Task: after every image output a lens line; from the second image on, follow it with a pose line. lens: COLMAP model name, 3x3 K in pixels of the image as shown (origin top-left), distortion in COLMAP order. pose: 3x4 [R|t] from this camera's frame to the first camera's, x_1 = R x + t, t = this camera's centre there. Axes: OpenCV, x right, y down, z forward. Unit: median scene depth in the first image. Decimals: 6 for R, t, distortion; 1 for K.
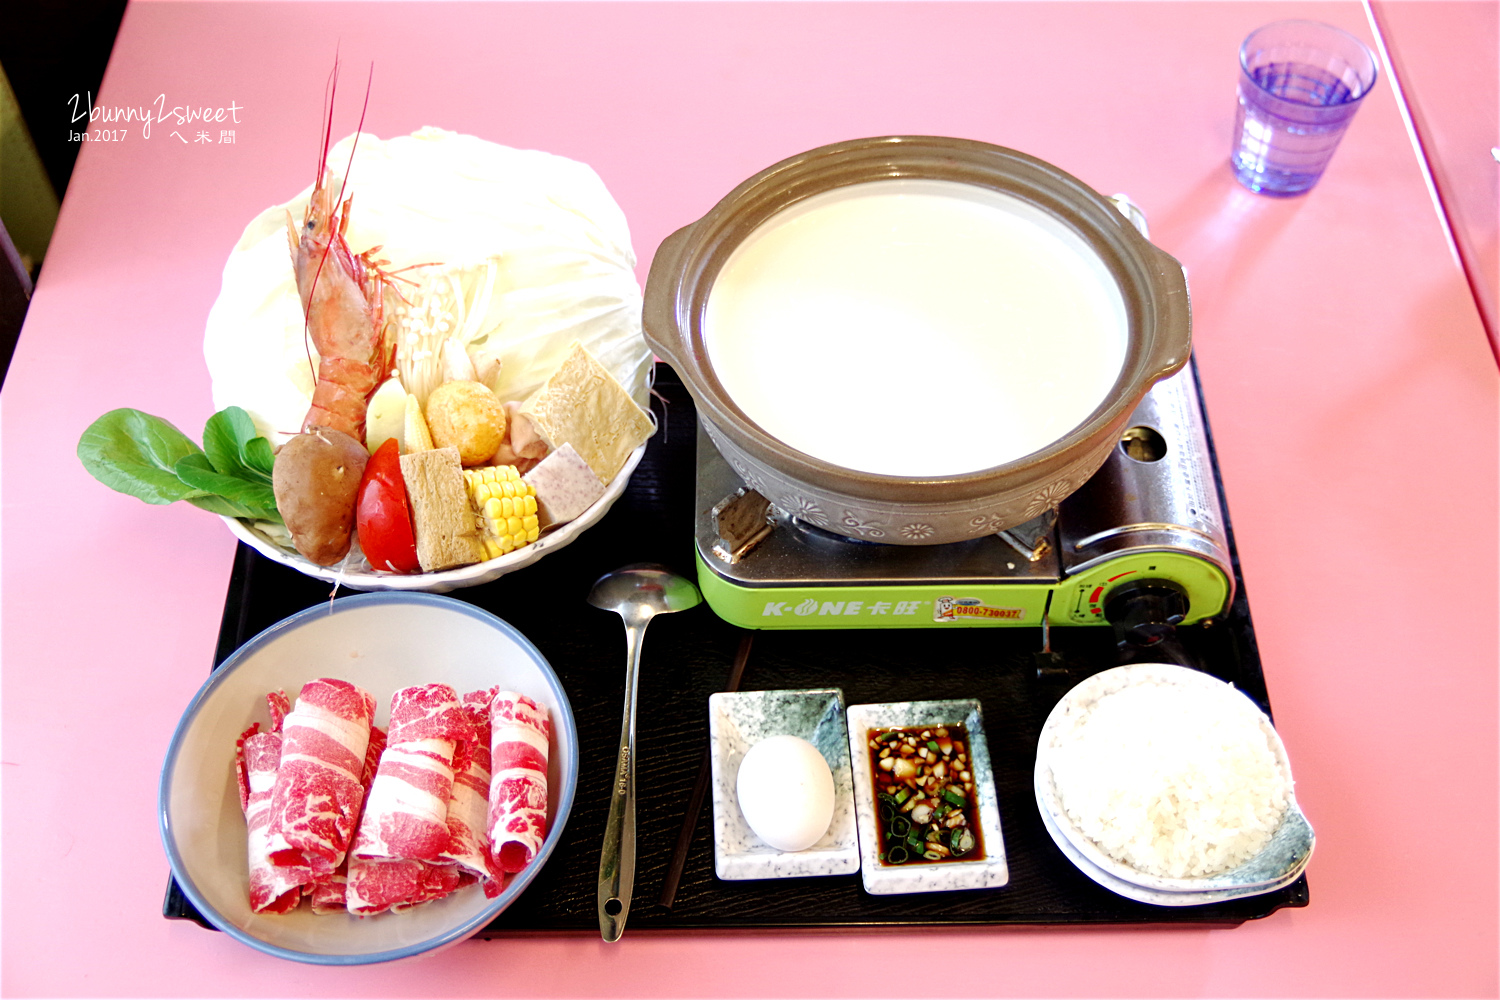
lens RADIAL K [[1728.3, 0, 746.7], [0, 1728.3, 506.3], [0, 0, 1]] dist [0.015731, 0.000000]
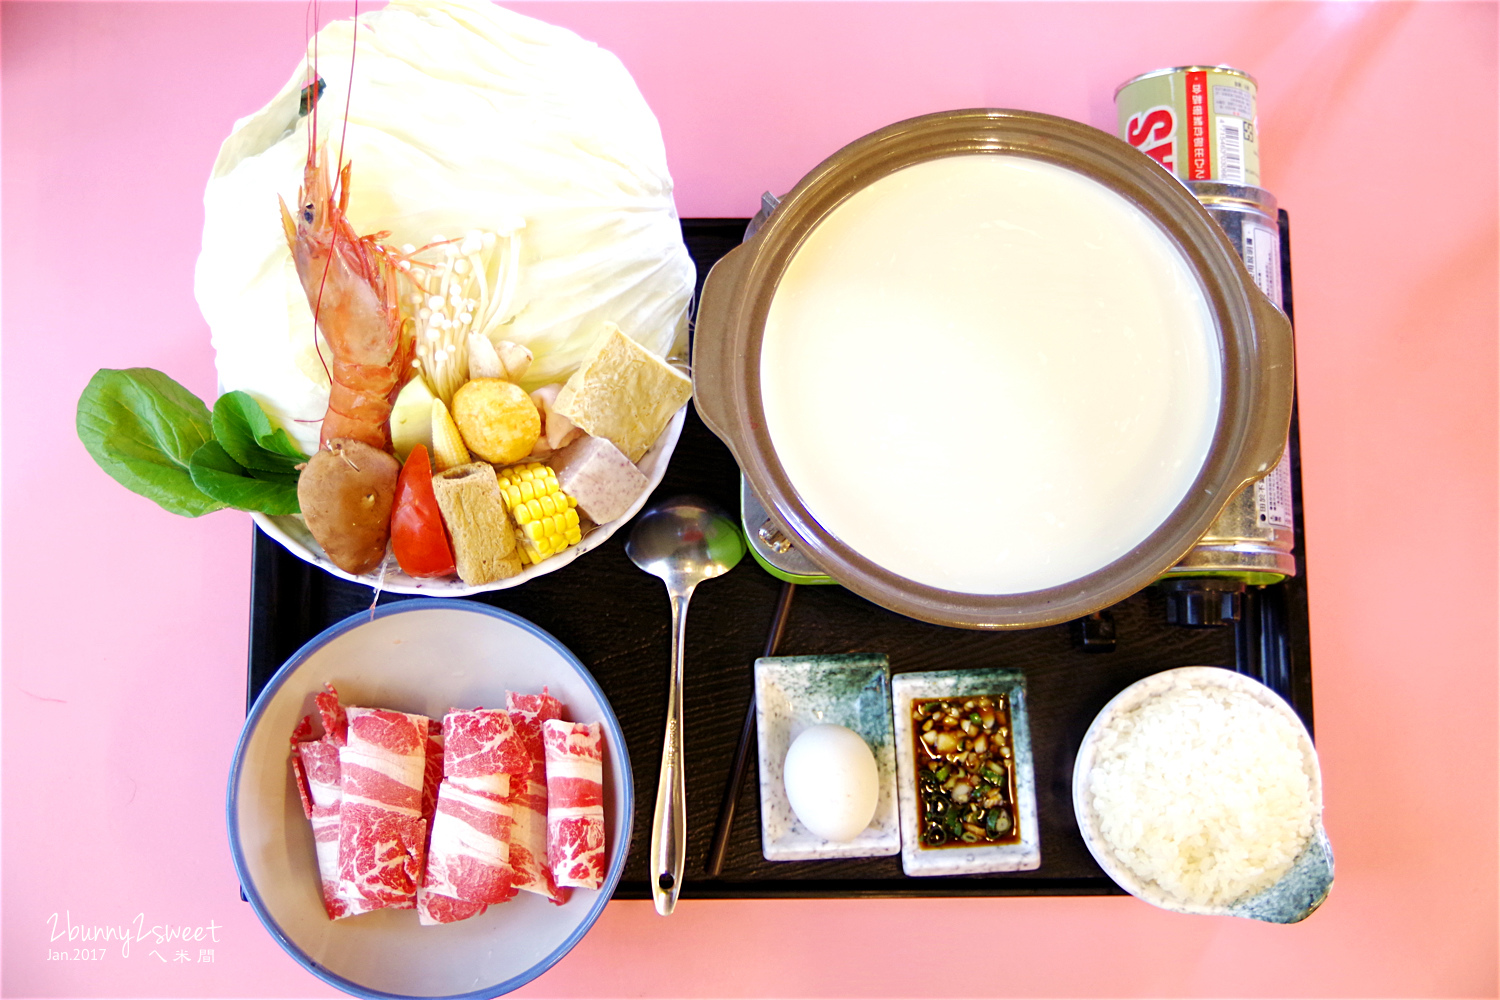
lens RADIAL K [[1870.2, 0, 754.7], [0, 1870.2, 498.4], [0, 0, 1]] dist [0.024531, 0.000000]
pose [[0.999782, 0.004291, 0.020424, -0.045318], [-0.013353, 0.883634, 0.467987, -0.491951], [-0.016039, -0.468158, 0.883499, 0.091903]]
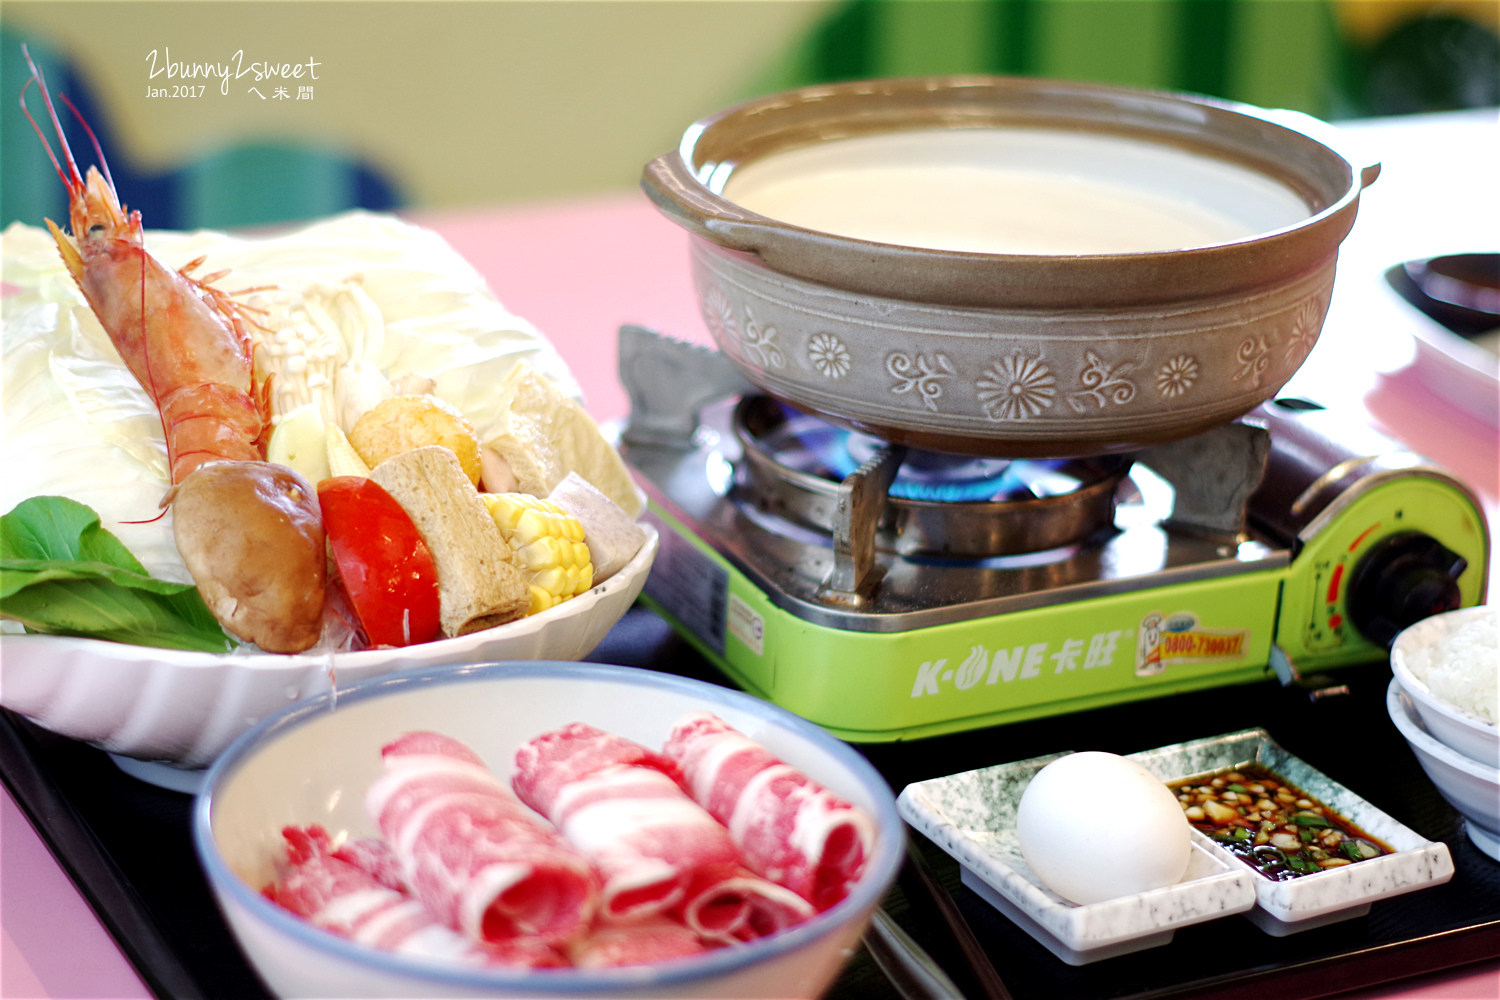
lens RADIAL K [[3469.6, 0, 748.0], [0, 3469.6, 499.1], [0, 0, 1]] dist [-0.008375, 0.000000]
pose [[0.884633, -0.108270, 0.453544, -0.637808], [0.327002, 0.837444, -0.437900, 0.561449], [-0.332406, 0.535691, 0.776235, -0.007668]]
